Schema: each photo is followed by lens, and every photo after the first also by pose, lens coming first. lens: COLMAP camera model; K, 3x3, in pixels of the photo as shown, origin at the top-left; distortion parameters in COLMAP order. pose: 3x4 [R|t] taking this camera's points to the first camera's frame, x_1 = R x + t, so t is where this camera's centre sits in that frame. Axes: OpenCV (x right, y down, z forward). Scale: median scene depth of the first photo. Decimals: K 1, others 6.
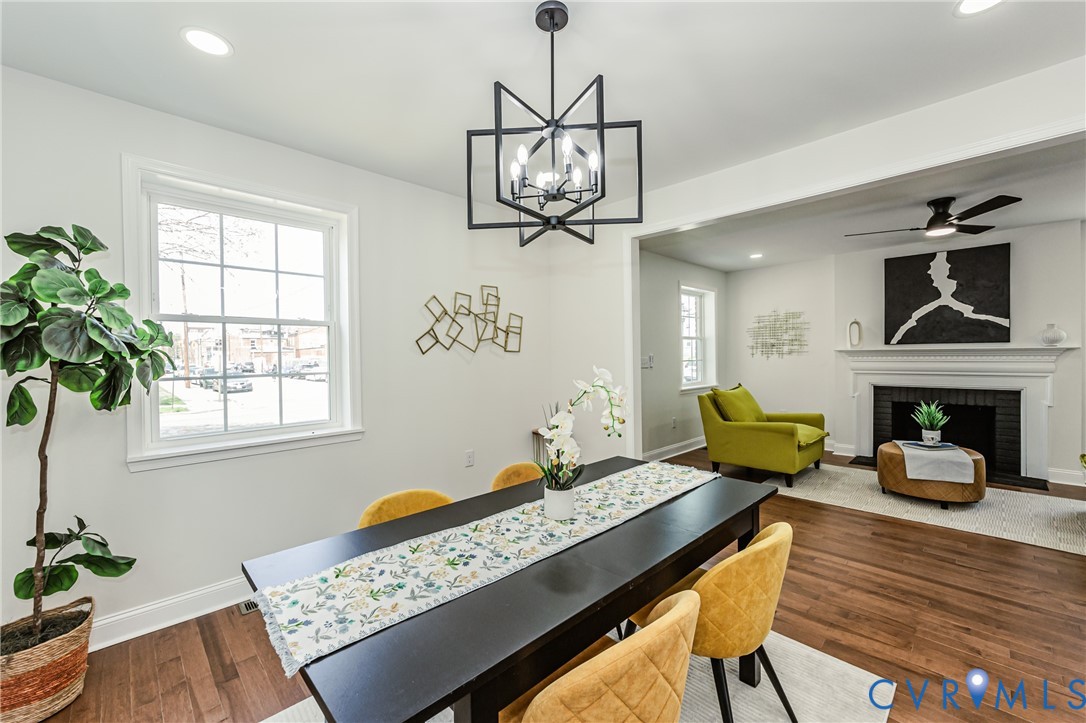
lens RADIAL K [[439.0, 0, 540.9], [0, 439.0, 356.2], [0, 0, 1]] dist [0.007811, 0.000382]
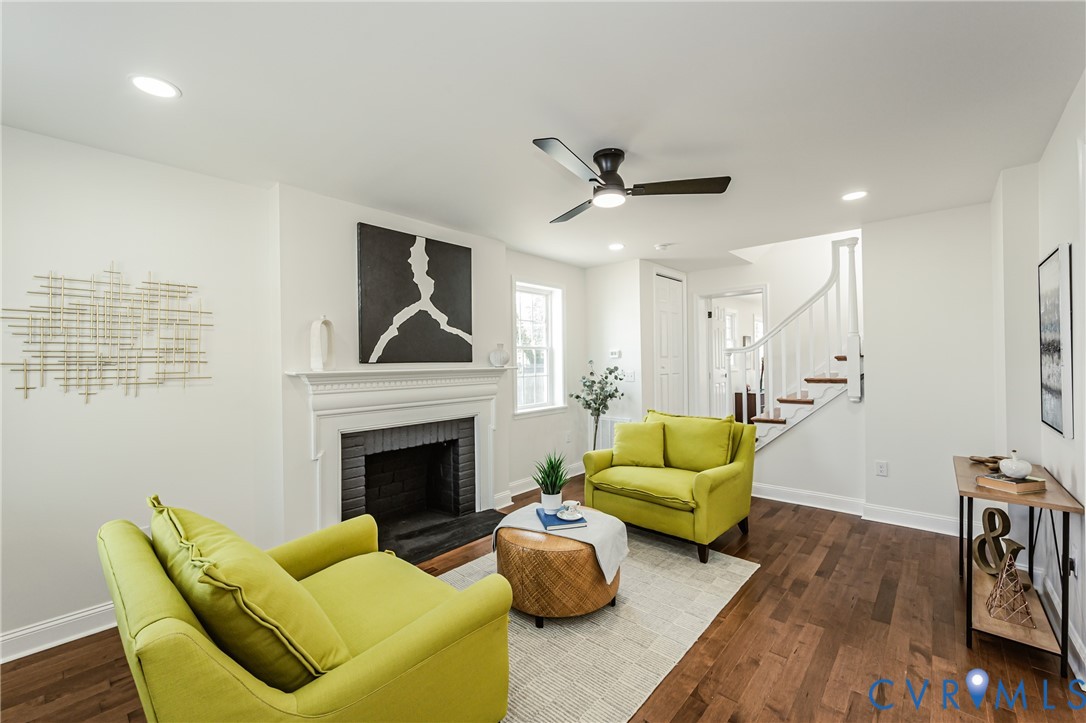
lens RADIAL K [[439.0, 0, 538.9], [0, 439.0, 362.2], [0, 0, 1]] dist [0.007811, 0.000382]
pose [[-0.057929, 0.012271, 0.998245, 0.172247], [0.019080, 0.999755, -0.011182, -0.017528], [-0.998138, 0.018399, -0.058149, 0.838624]]
